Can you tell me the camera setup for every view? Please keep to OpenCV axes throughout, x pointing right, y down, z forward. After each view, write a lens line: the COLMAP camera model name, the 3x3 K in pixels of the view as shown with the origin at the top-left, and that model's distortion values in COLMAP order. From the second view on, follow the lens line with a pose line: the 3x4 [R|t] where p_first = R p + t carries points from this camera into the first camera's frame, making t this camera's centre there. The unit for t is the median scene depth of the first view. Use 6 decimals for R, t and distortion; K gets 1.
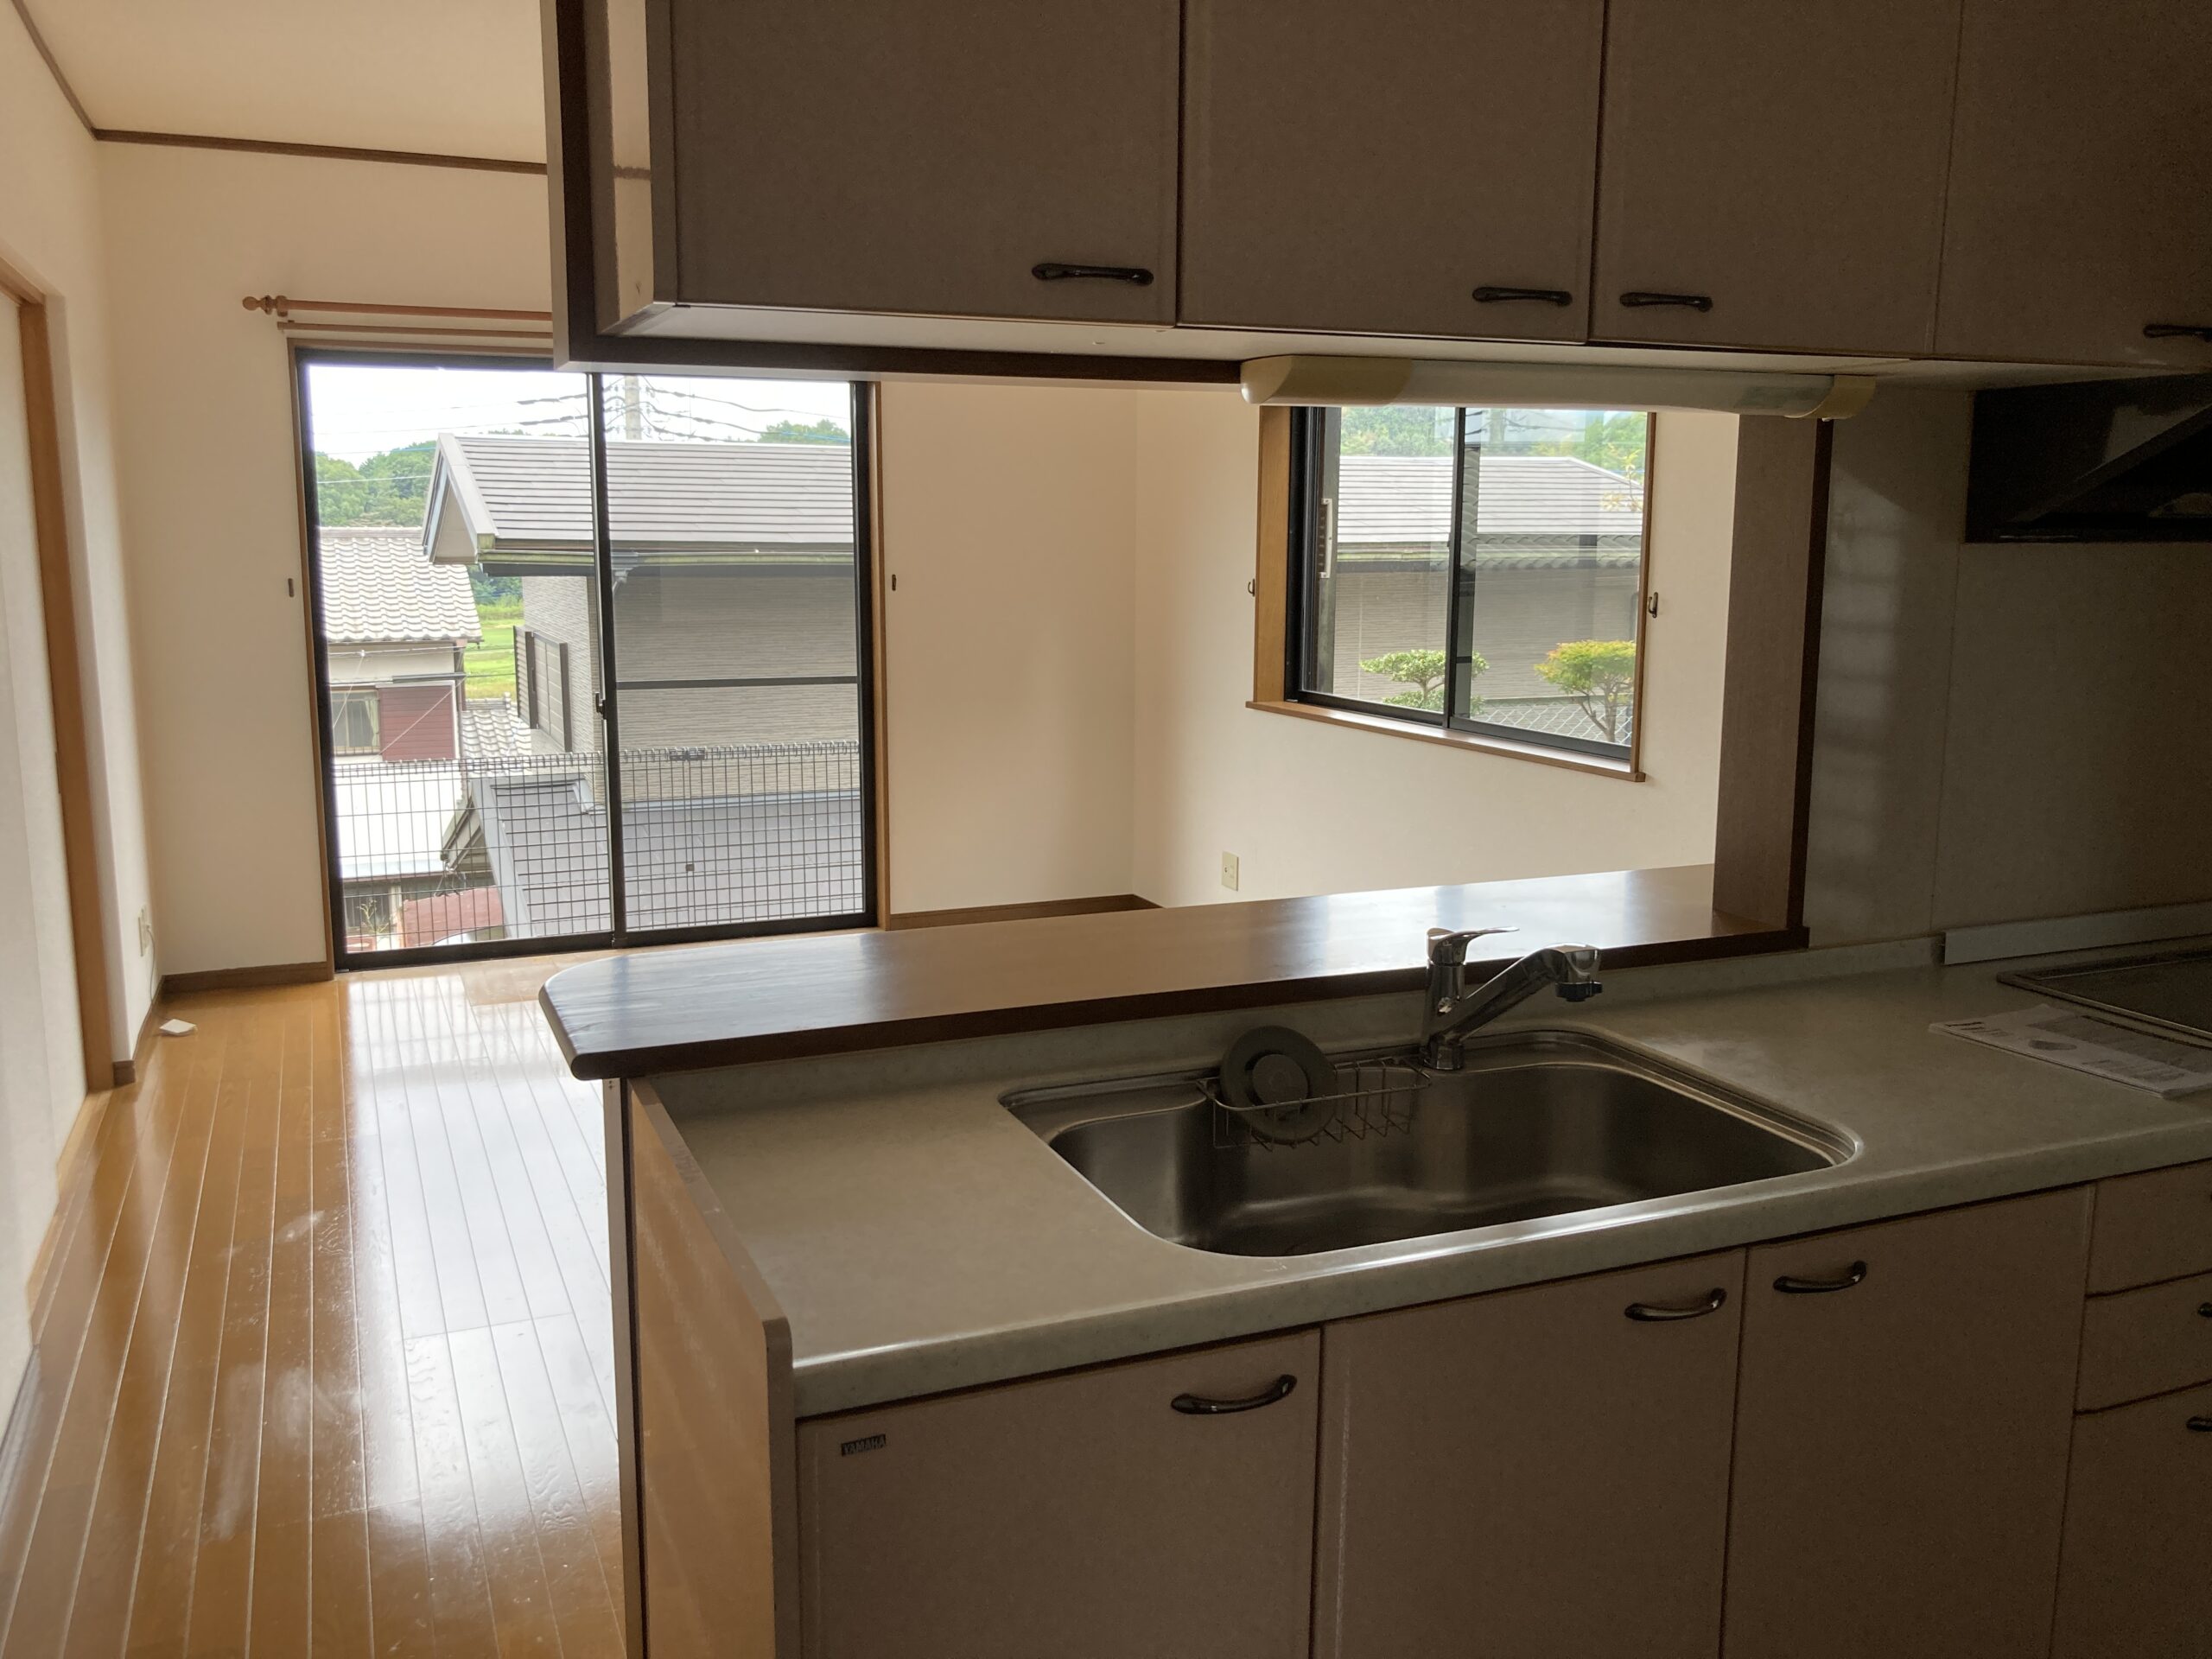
lens RADIAL K [[1832.3, 0, 1102.2], [0, 1832.3, 822.0], [0, 0, 1]] dist [0.038813, -0.012509]
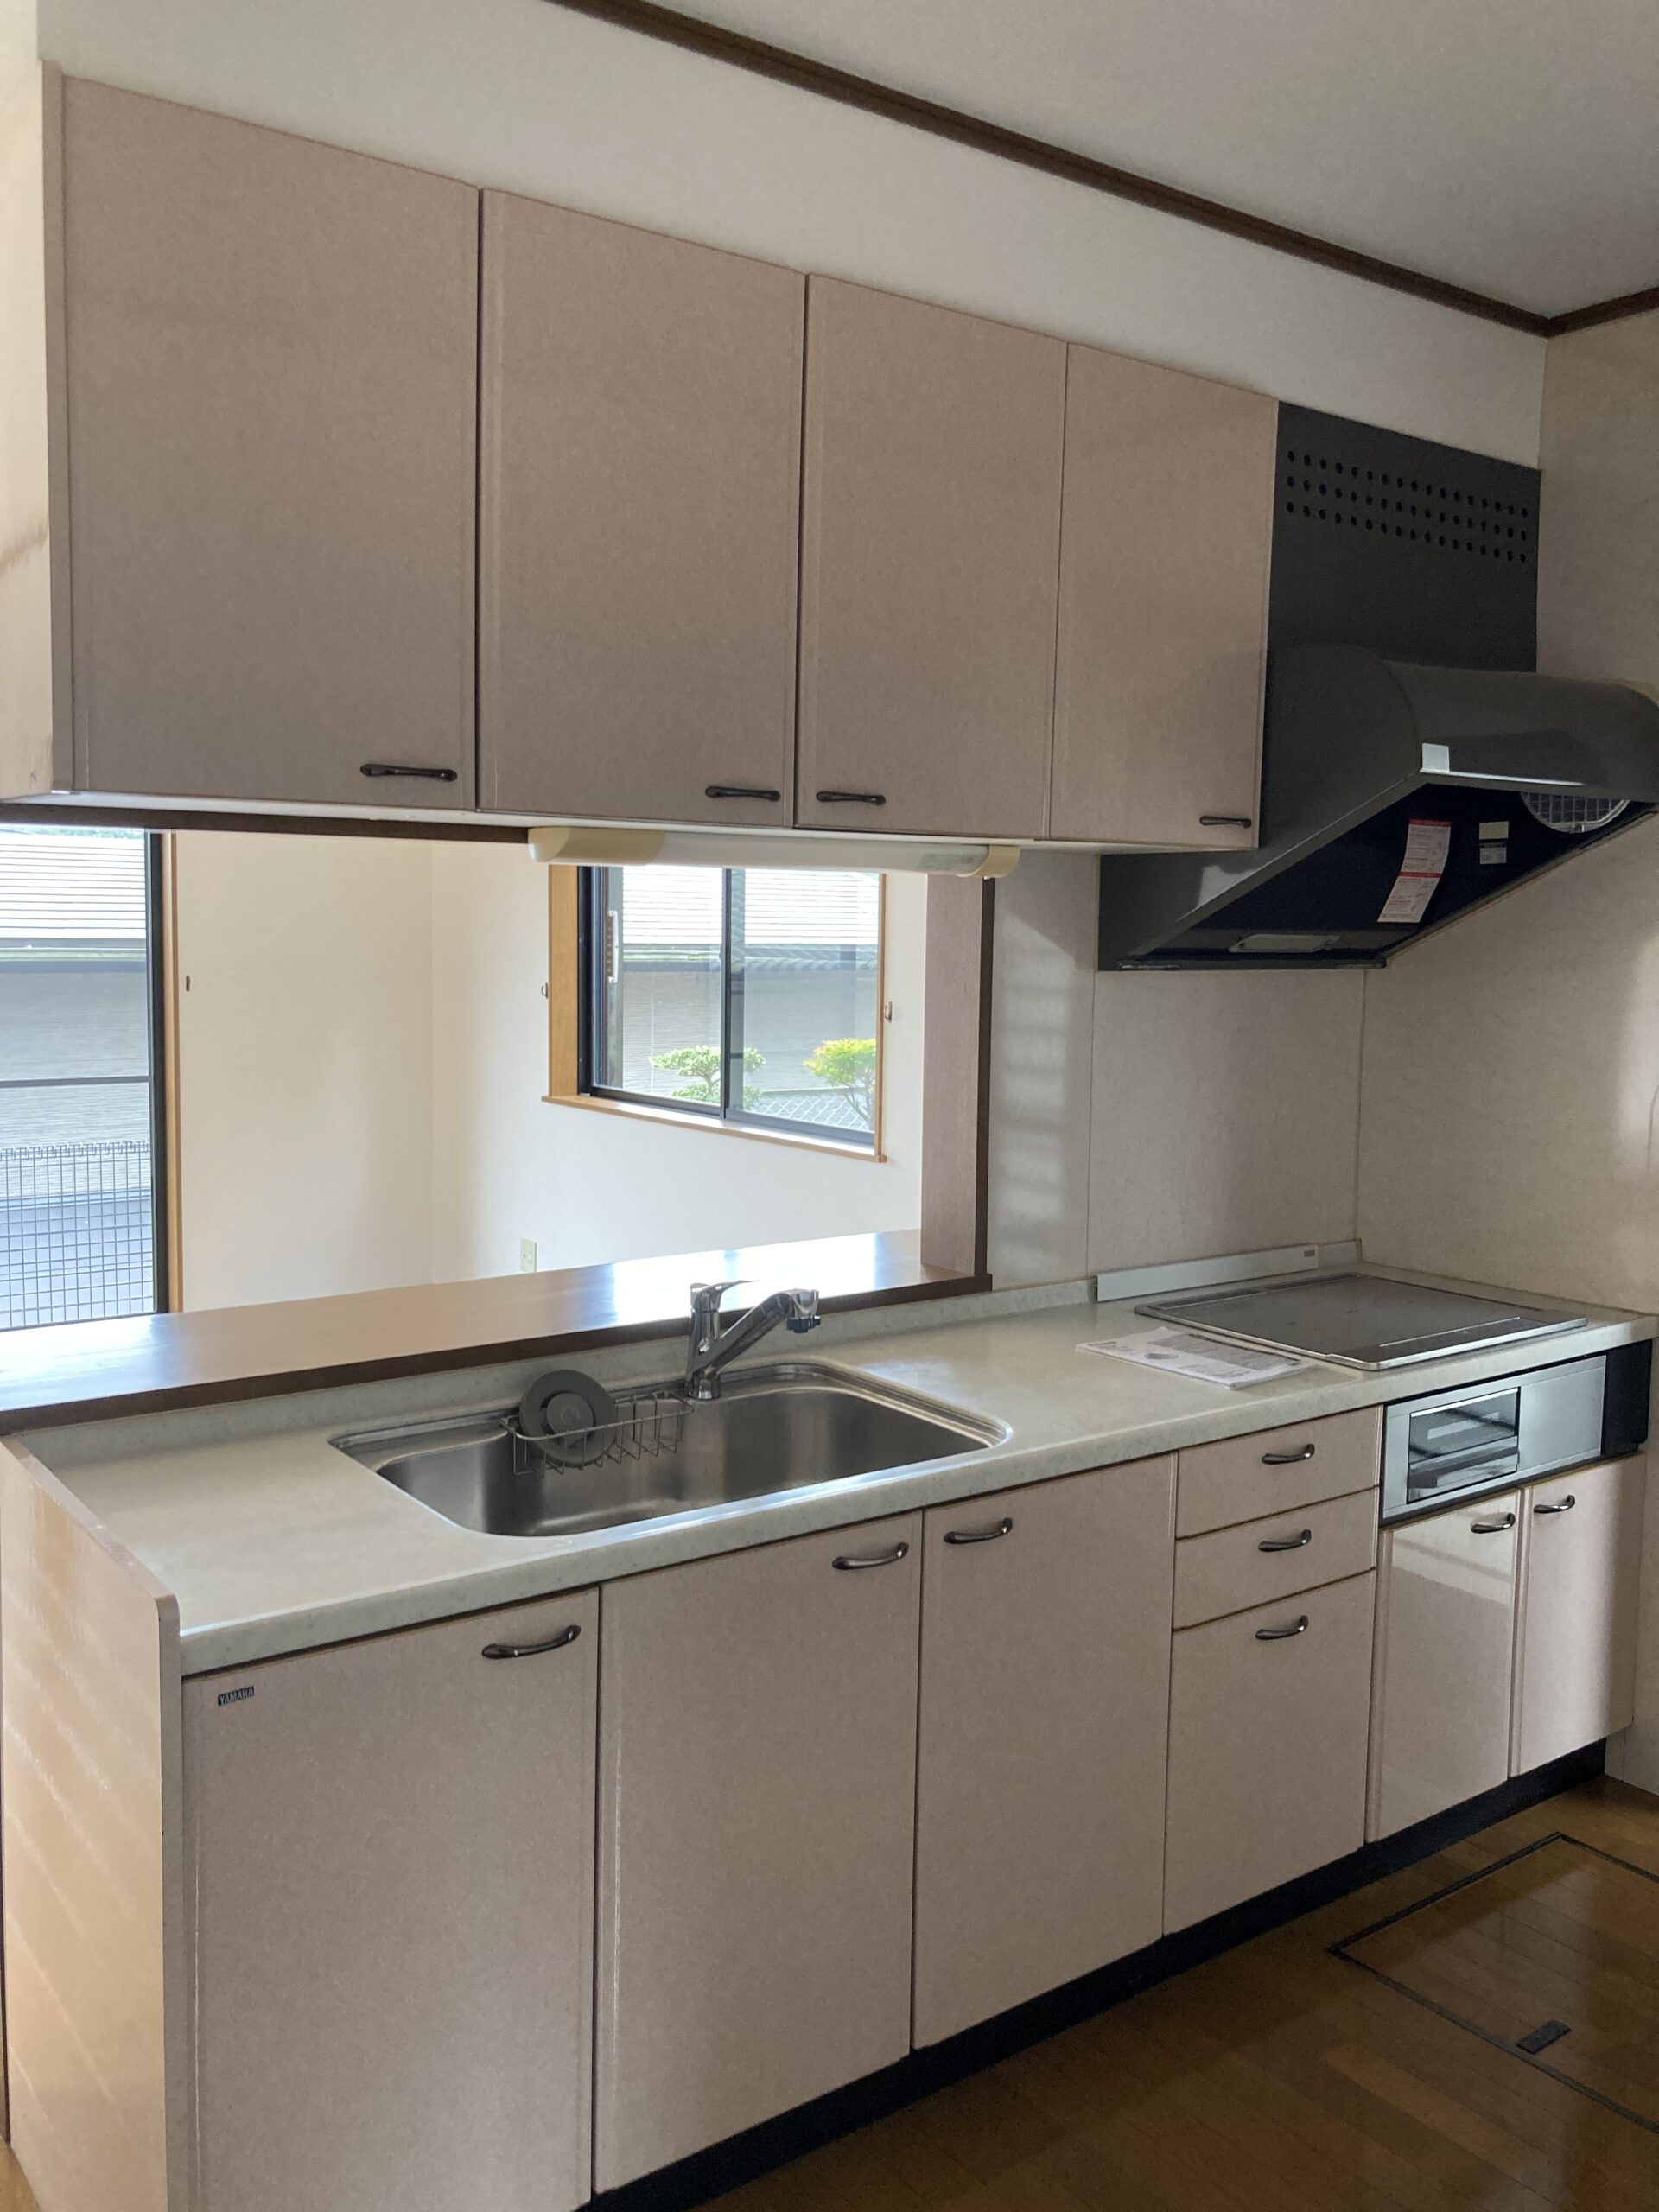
lens RADIAL K [[1832.3, 0, 830.2], [0, 1832.3, 1066.5], [0, 0, 1]] dist [0.038813, -0.012509]
pose [[0.972873, -0.009064, 0.231161, -0.013385], [0.027413, 0.996709, -0.076287, 0.009097], [-0.229709, 0.080555, 0.969920, -0.223811]]
